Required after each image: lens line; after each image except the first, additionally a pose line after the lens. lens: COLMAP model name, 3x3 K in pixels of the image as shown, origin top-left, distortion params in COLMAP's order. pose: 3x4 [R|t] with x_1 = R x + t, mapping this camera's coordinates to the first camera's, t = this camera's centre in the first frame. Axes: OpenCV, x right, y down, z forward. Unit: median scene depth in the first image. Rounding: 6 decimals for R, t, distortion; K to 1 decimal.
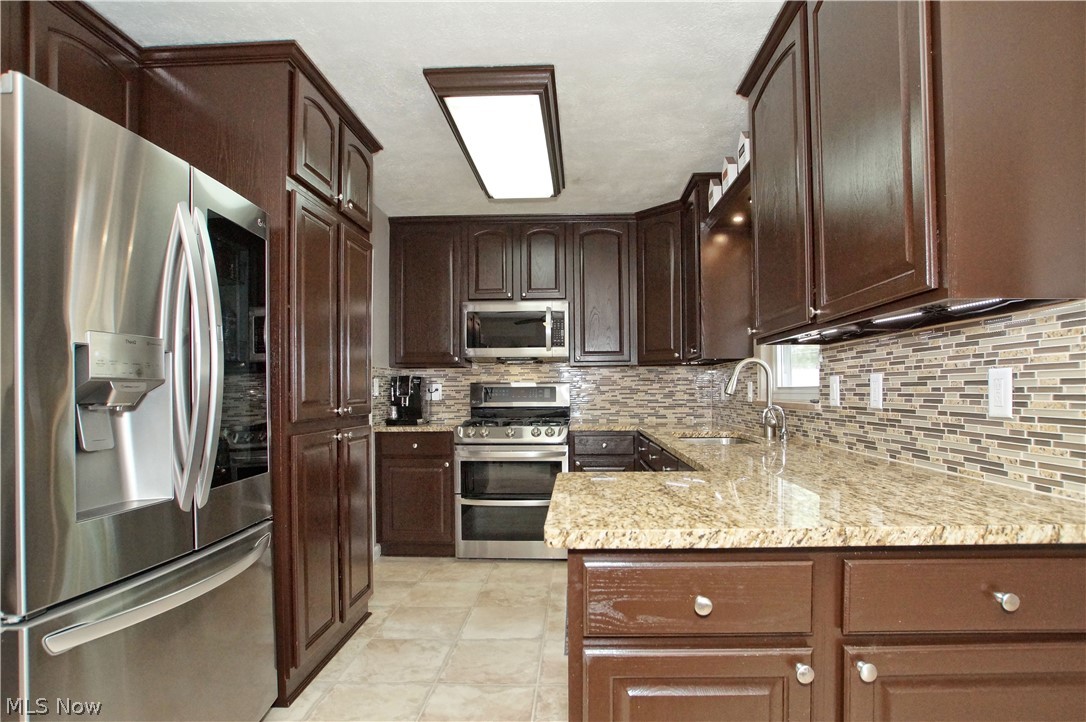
lens RADIAL K [[565.9, 0, 556.2], [0, 565.9, 382.1], [0, 0, 1]] dist [-0.036120, 0.007323]
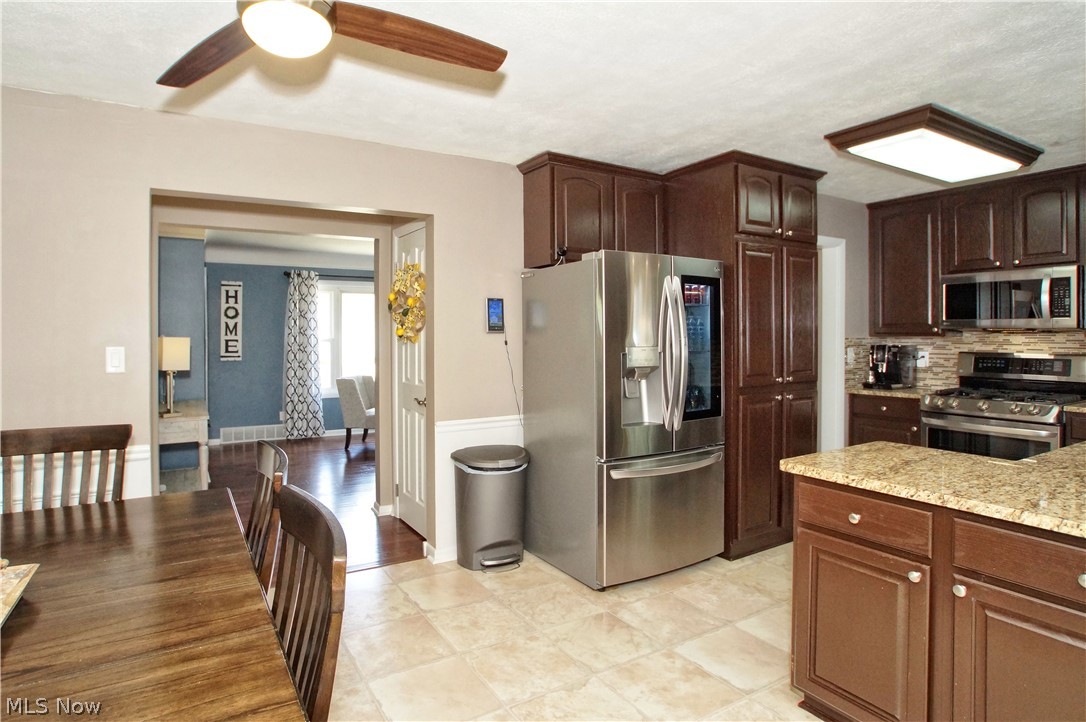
lens RADIAL K [[565.9, 0, 509.7], [0, 565.9, 335.3], [0, 0, 1]] dist [-0.036120, 0.007323]
pose [[0.529859, 0.008228, -0.848046, 0.461928], [0.009808, 0.999827, 0.015828, -0.091426], [0.848029, -0.016704, 0.529686, -0.344575]]
